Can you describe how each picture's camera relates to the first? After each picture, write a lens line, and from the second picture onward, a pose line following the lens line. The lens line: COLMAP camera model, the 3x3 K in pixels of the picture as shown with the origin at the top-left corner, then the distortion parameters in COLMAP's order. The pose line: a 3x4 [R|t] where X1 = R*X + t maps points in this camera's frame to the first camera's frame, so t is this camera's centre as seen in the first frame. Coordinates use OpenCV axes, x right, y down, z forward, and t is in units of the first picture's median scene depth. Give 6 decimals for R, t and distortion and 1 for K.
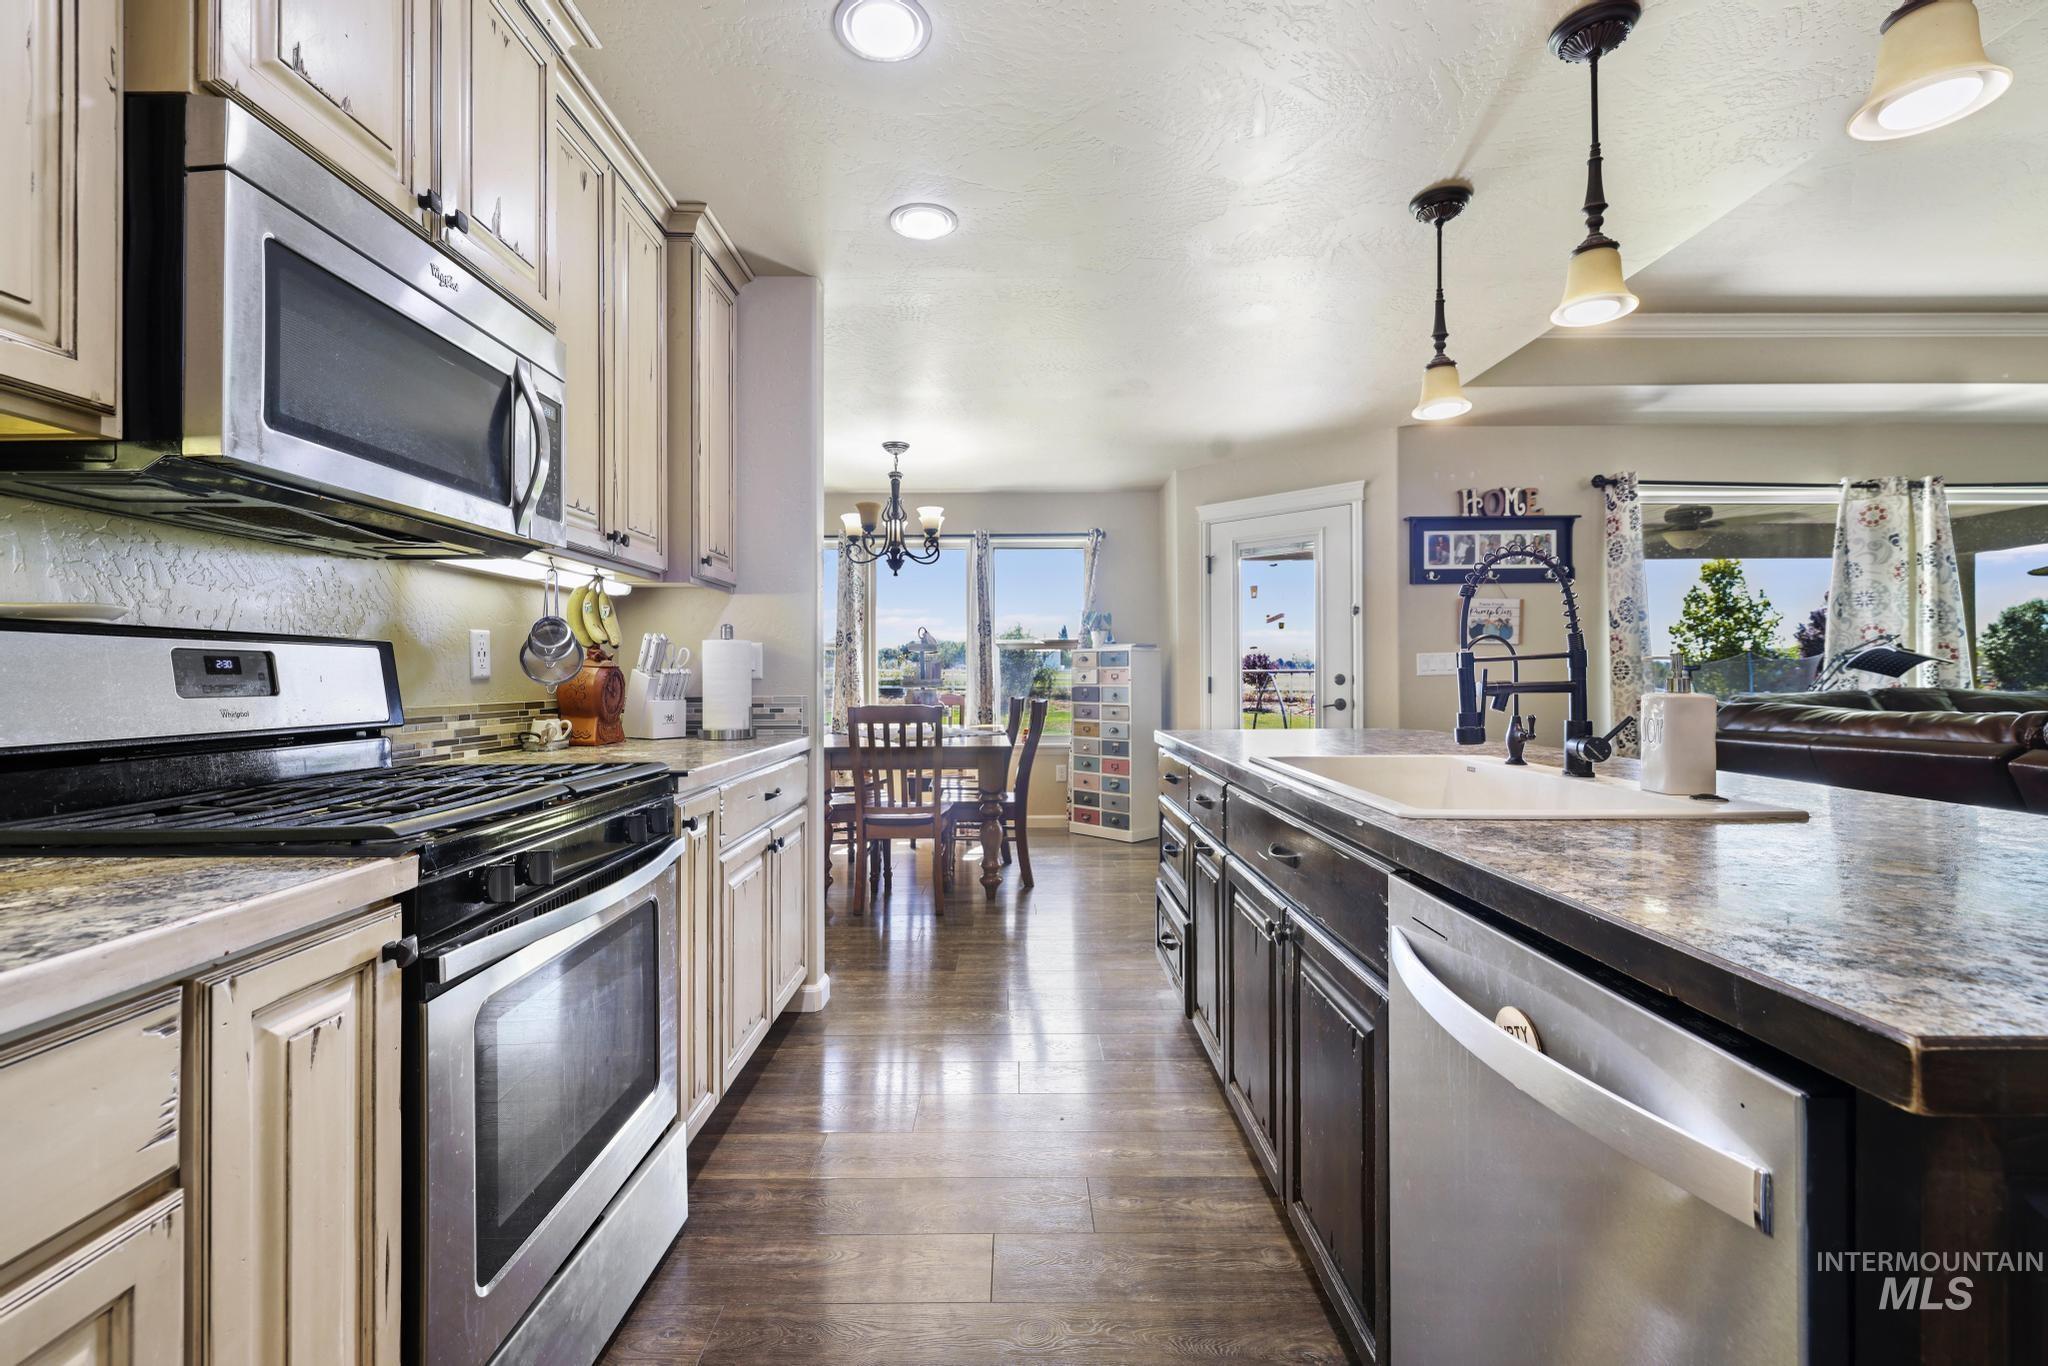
lens RADIAL K [[870.9, 0, 1021.7], [0, 870.9, 669.1], [0, 0, 1]] dist [-0.000716, 0.000110]
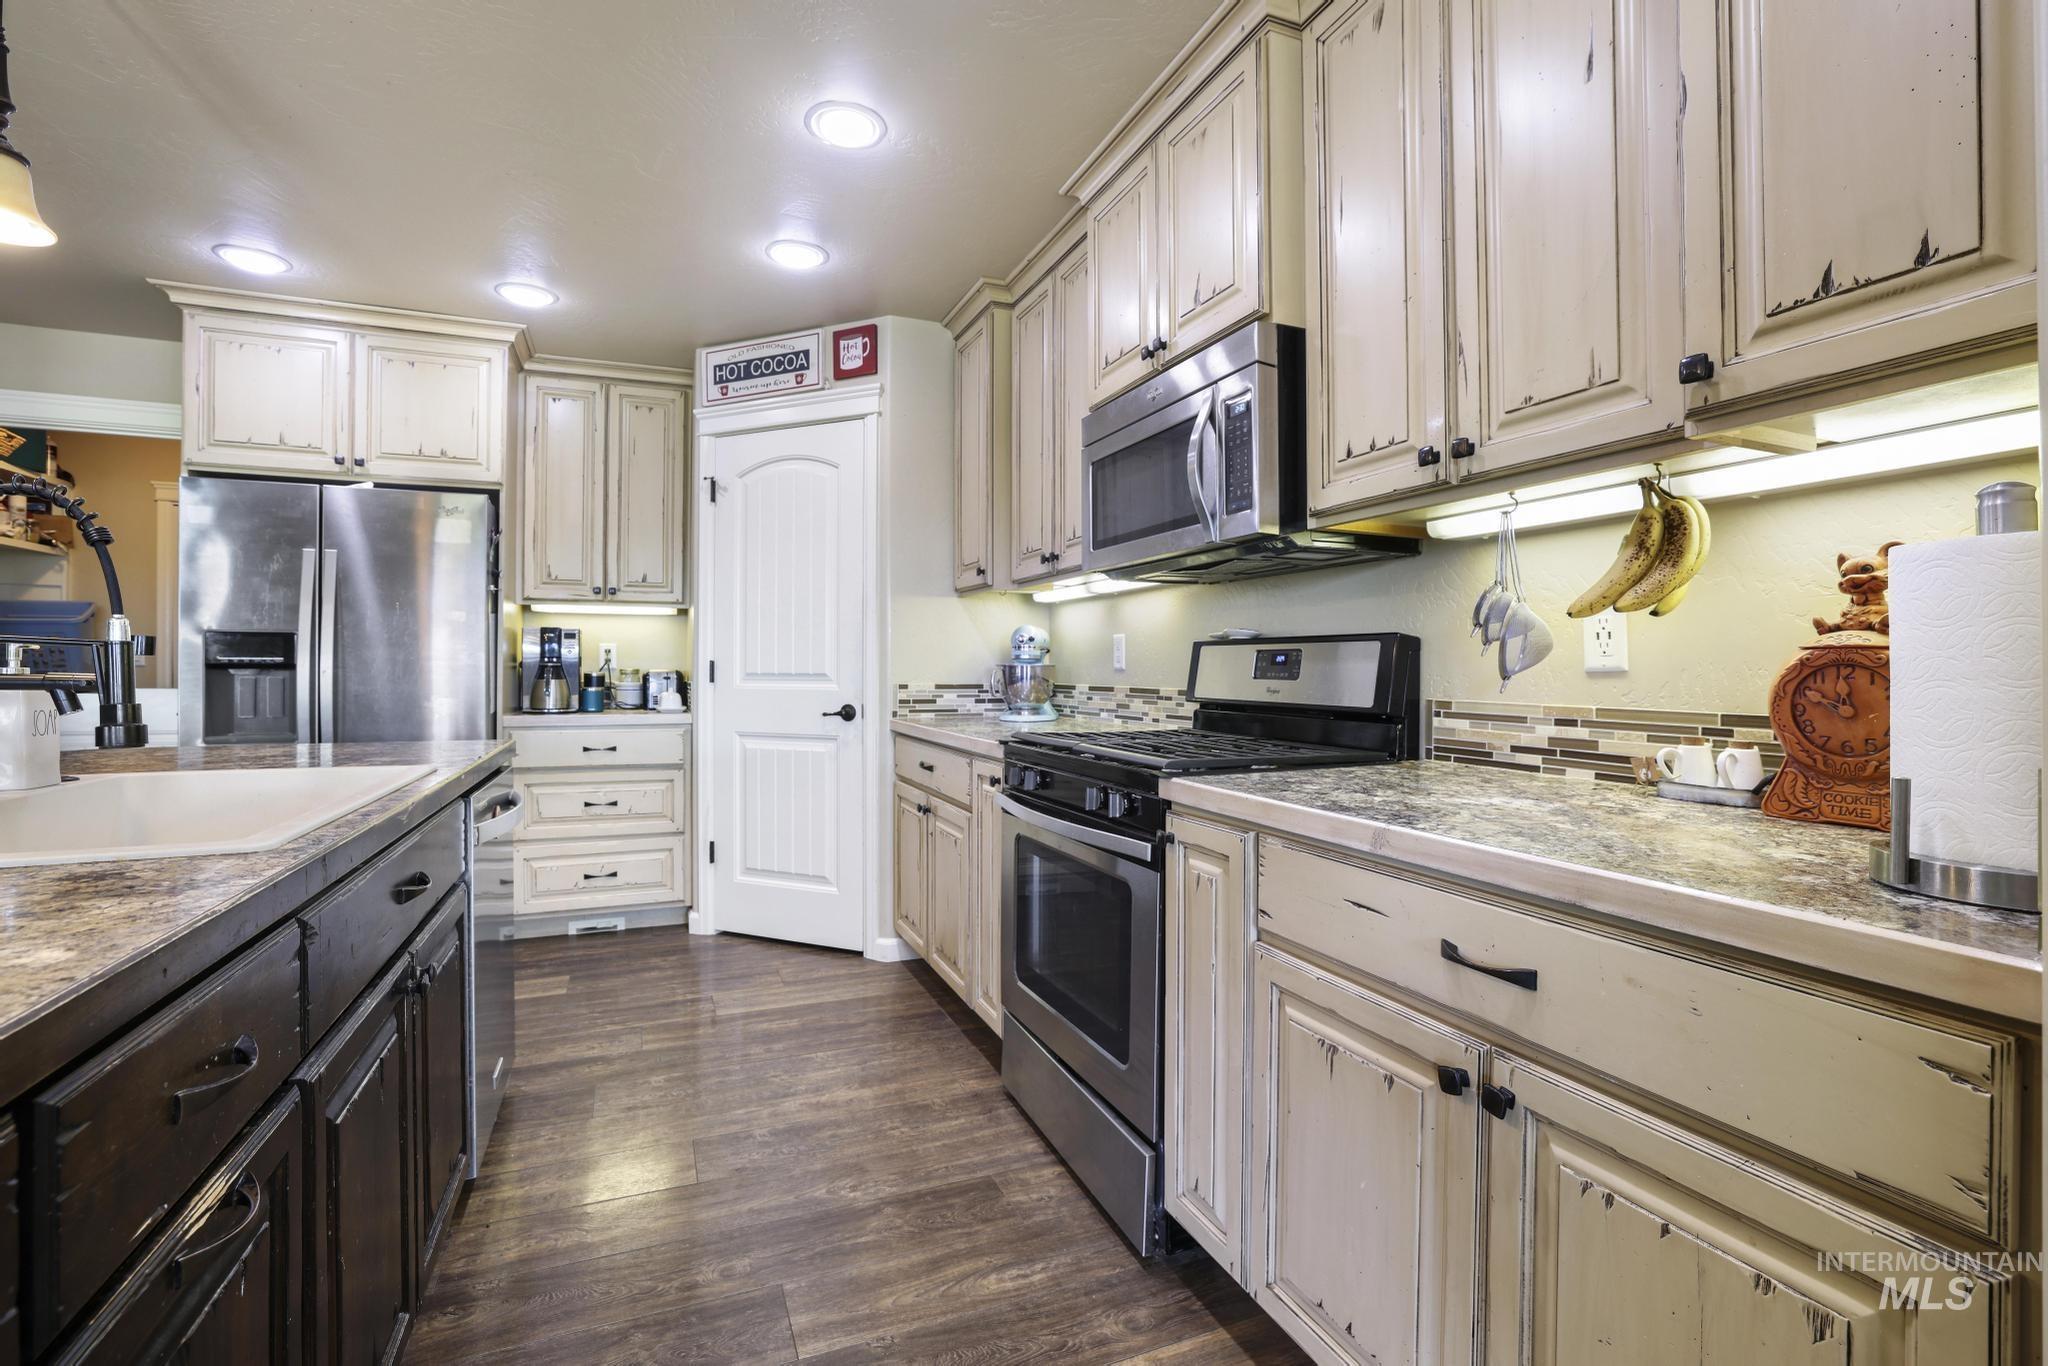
lens RADIAL K [[907.4, 0, 1019.9], [0, 907.4, 665.1], [0, 0, 1]] dist [-0.045764, 0.015947]
pose [[-0.922944, 0.000915, -0.384934, 0.037451], [0.003597, 0.999974, -0.006247, 0.004419], [0.384918, -0.007150, -0.922923, 0.691551]]
